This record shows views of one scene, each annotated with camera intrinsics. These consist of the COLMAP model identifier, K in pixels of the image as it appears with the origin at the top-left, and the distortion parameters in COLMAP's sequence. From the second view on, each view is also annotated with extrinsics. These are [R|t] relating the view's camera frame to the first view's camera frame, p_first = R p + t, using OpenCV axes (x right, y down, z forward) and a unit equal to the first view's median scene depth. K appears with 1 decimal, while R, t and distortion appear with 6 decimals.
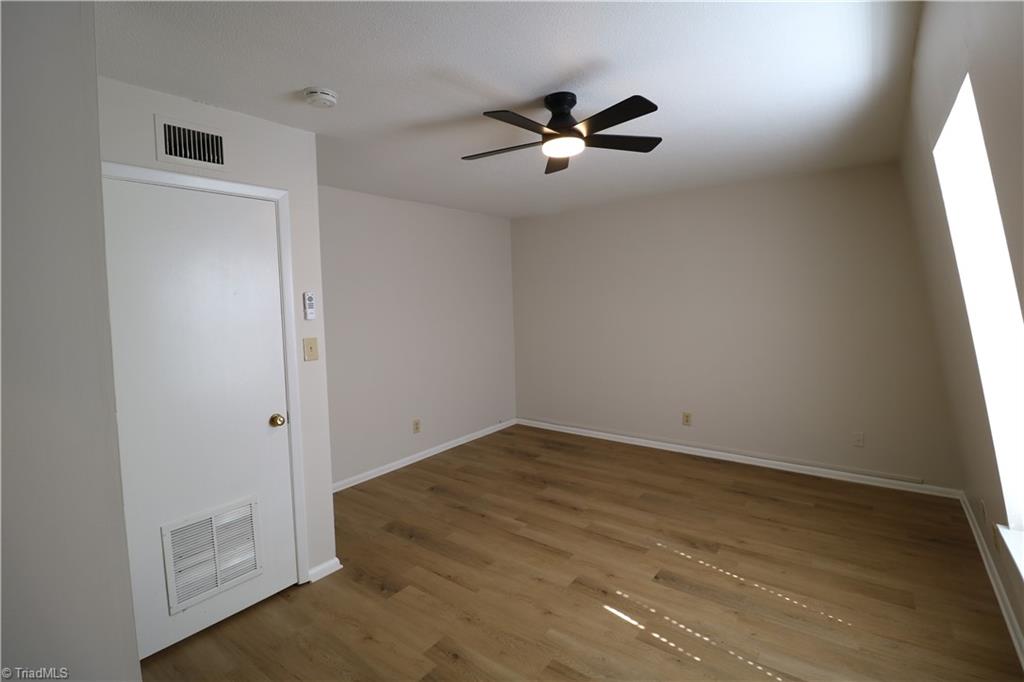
lens RADIAL K [[481.2, 0, 519.8], [0, 481.2, 337.5], [0, 0, 1]] dist [-0.003109, -0.000691]
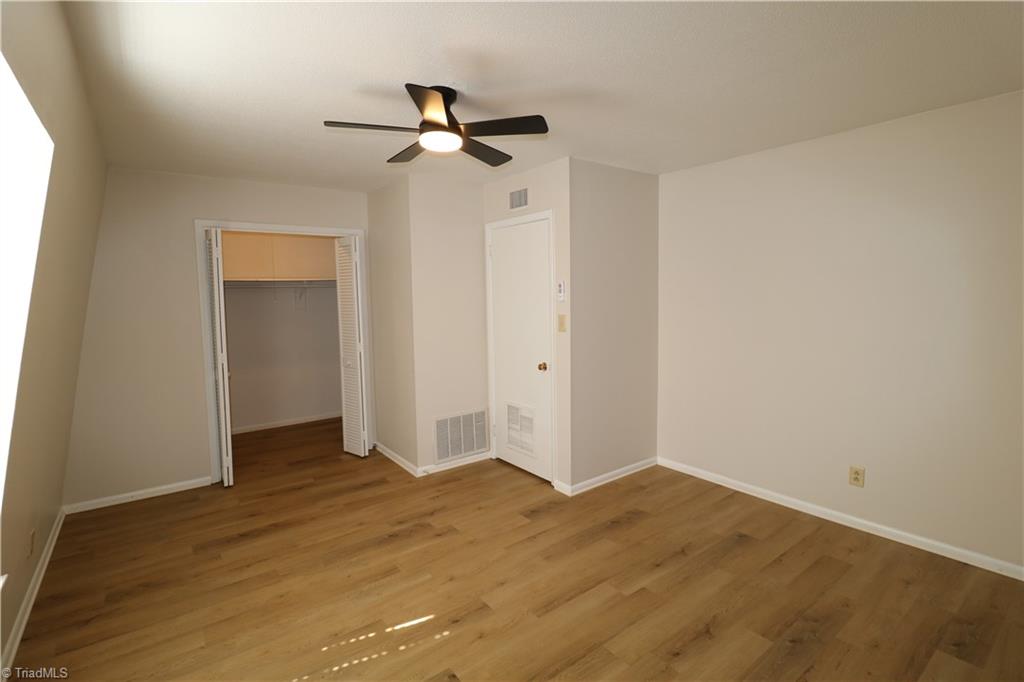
lens RADIAL K [[481.2, 0, 519.5], [0, 481.2, 341.5], [0, 0, 1]] dist [-0.003109, -0.000691]
pose [[-0.273679, 0.132038, -0.952715, 0.876792], [-0.054545, 0.986808, 0.152432, -0.122840], [0.960273, 0.093683, -0.262867, 1.228557]]
